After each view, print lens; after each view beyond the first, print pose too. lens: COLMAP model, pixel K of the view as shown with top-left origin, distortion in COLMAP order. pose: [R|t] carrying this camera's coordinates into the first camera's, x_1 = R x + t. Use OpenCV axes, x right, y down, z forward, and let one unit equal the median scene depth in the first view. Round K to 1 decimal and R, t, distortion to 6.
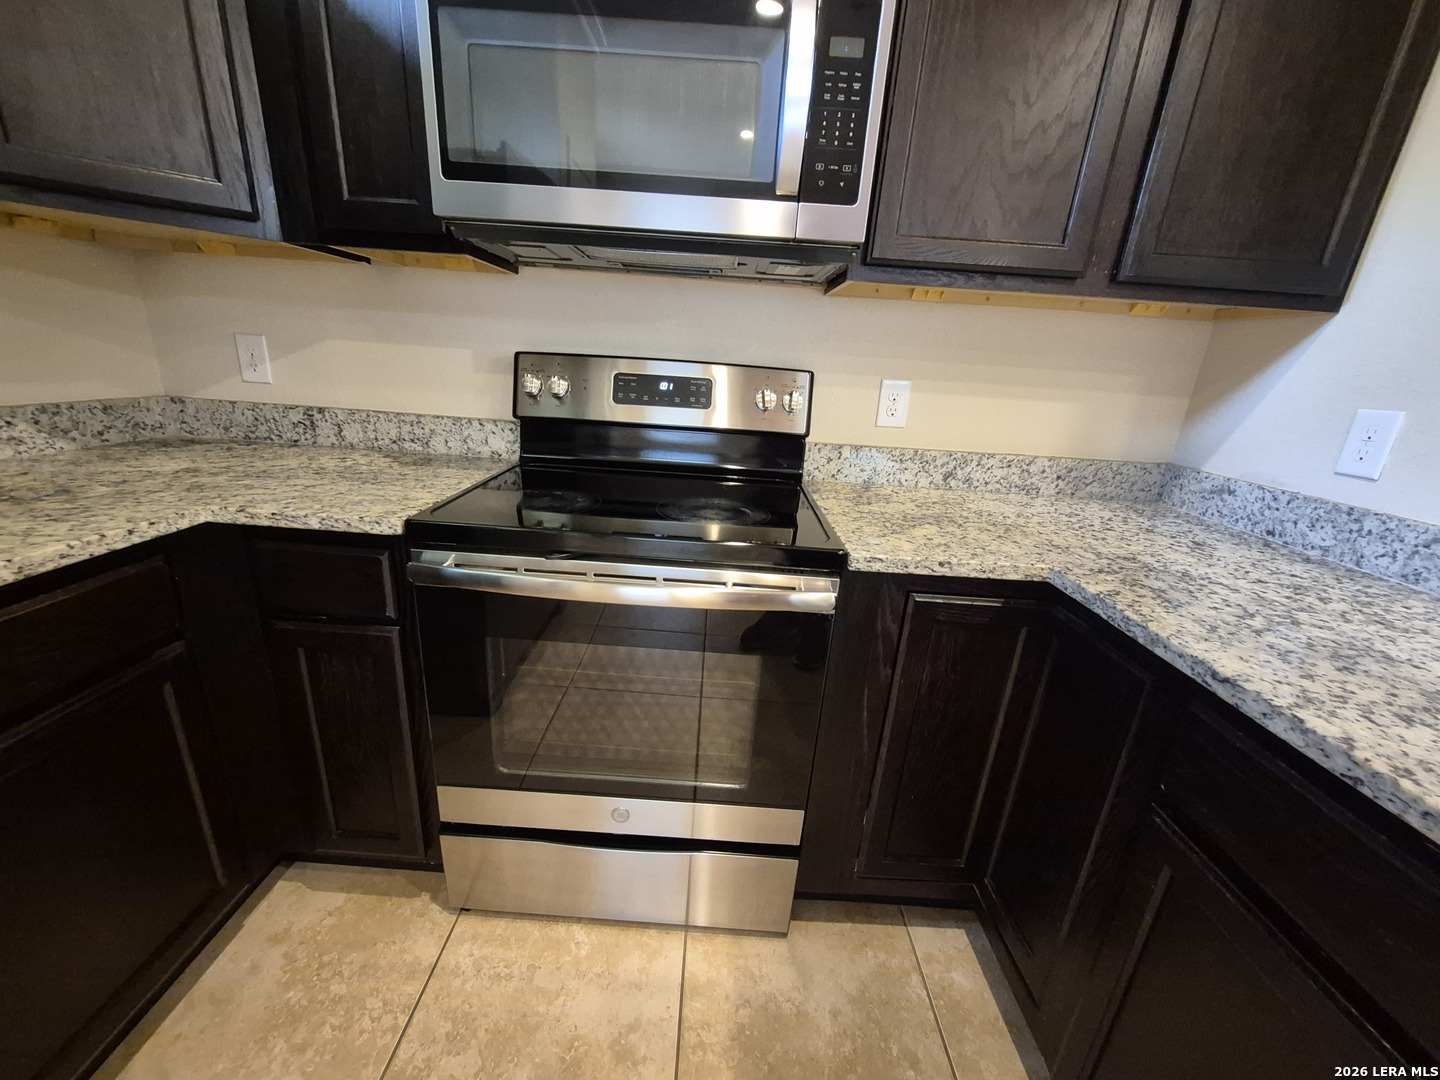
lens RADIAL K [[569.9, 0, 707.3], [0, 569.9, 545.3], [0, 0, 1]] dist [0.003603, -0.000542]
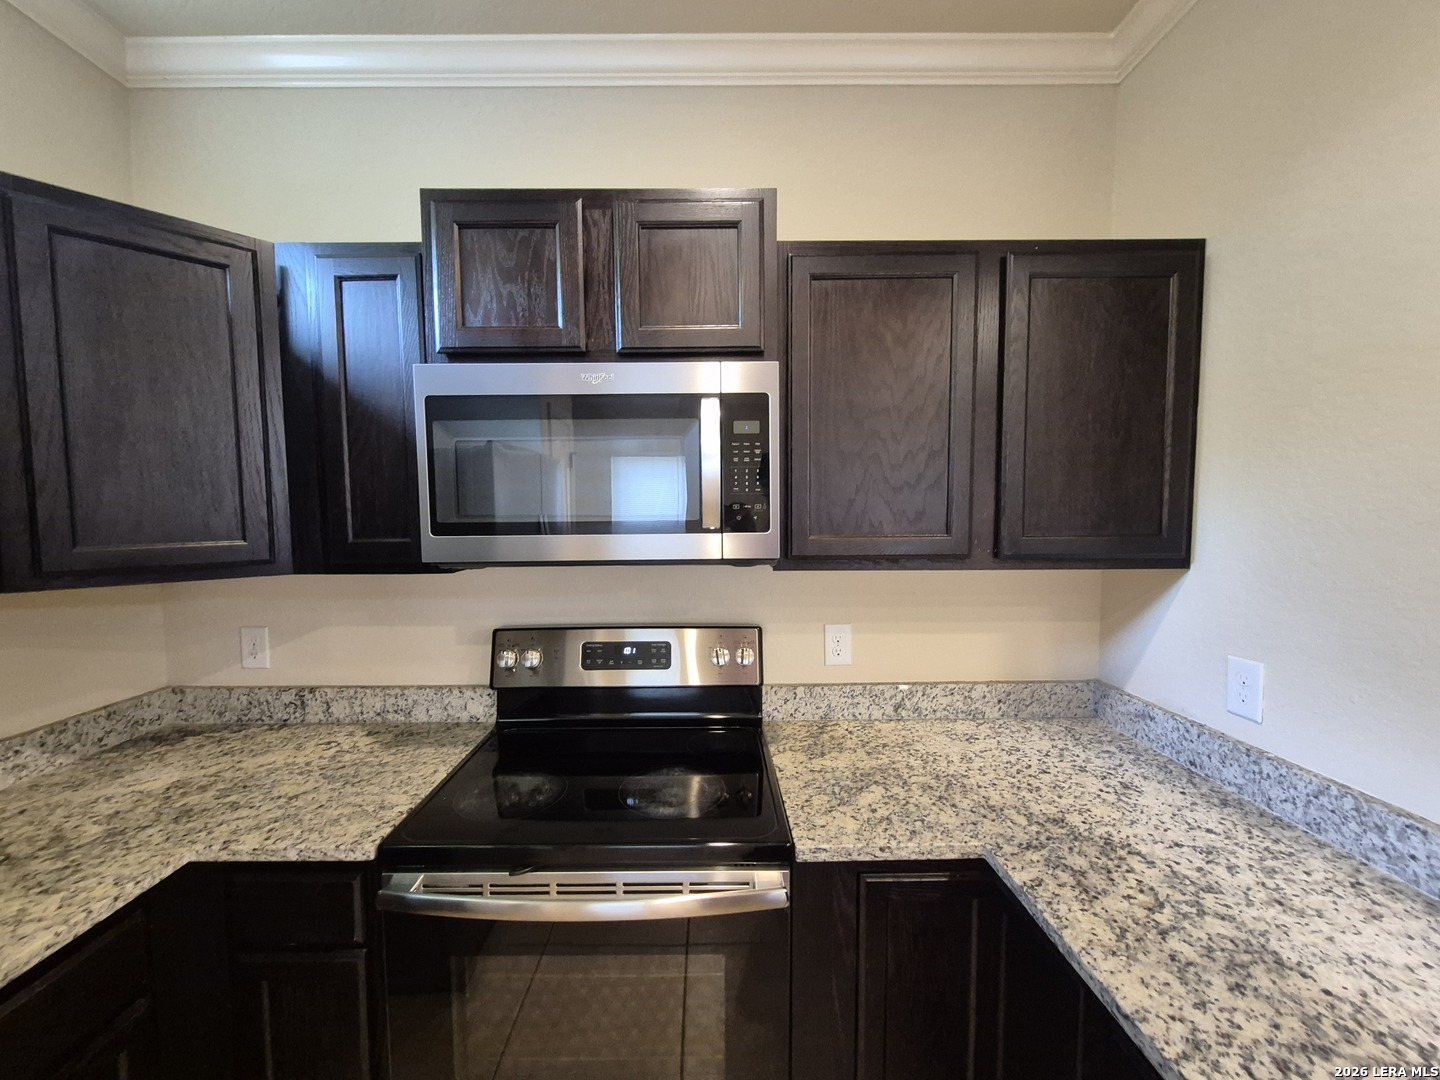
lens RADIAL K [[569.8, 0, 708.2], [0, 569.8, 544.4], [0, 0, 1]] dist [0.001495, 0.000360]
pose [[0.997262, -0.070593, 0.022028, 0.085334], [0.073879, 0.964144, -0.254890, -0.224326], [-0.003245, 0.255820, 0.966719, -0.149278]]
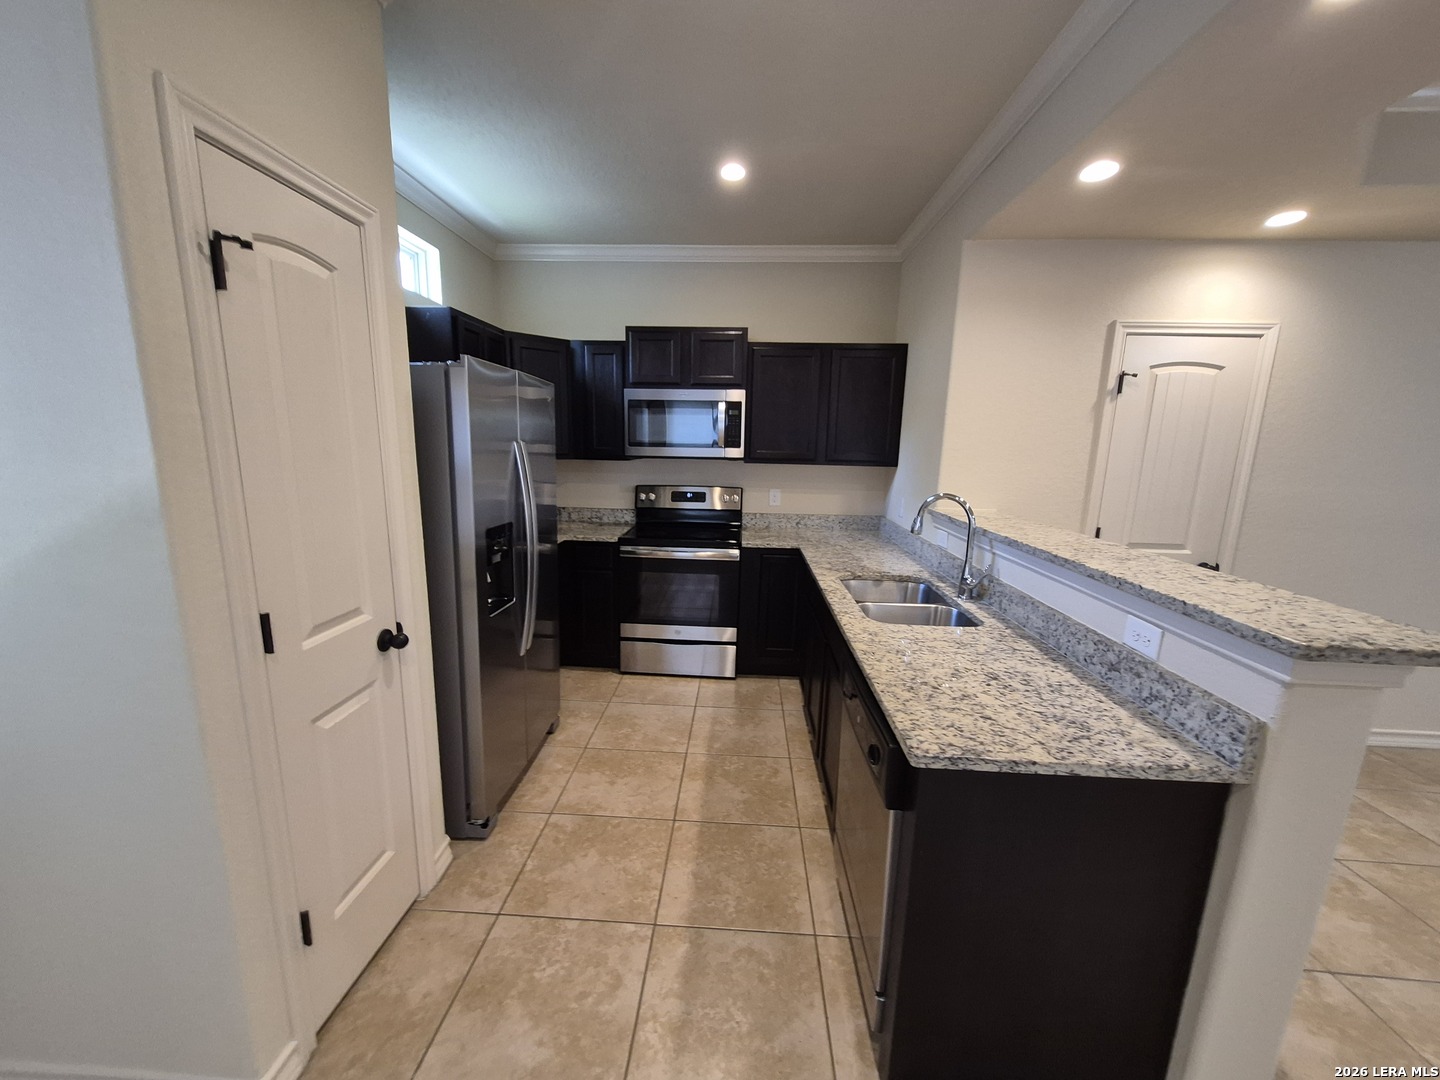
lens RADIAL K [[569.8, 0, 708.2], [0, 569.8, 544.4], [0, 0, 1]] dist [0.001495, 0.000360]
pose [[0.998416, -0.035616, -0.043564, 0.161641], [0.029460, 0.990462, -0.134600, 0.416874], [0.047942, 0.133104, 0.989942, -2.124132]]
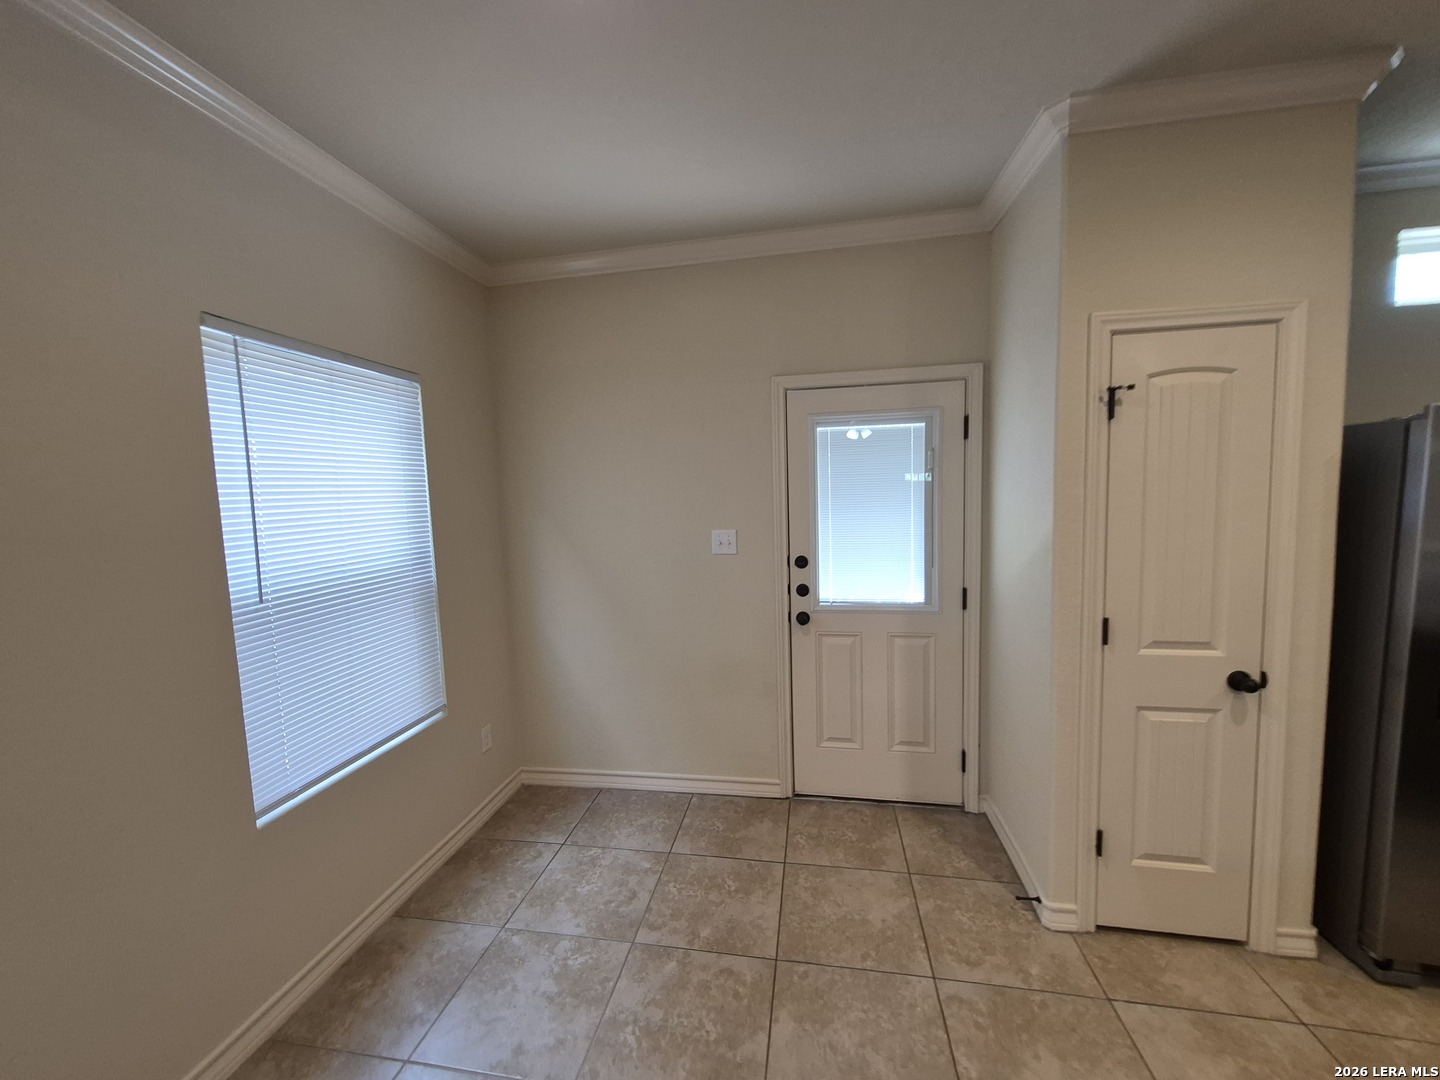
lens RADIAL K [[569.8, 0, 708.2], [0, 569.8, 544.4], [0, 0, 1]] dist [0.001495, 0.000360]
pose [[-0.167848, 0.031079, -0.985323, 1.088766], [-0.286352, 0.954870, 0.078898, 0.373487], [0.943308, 0.295392, -0.151373, -1.990518]]
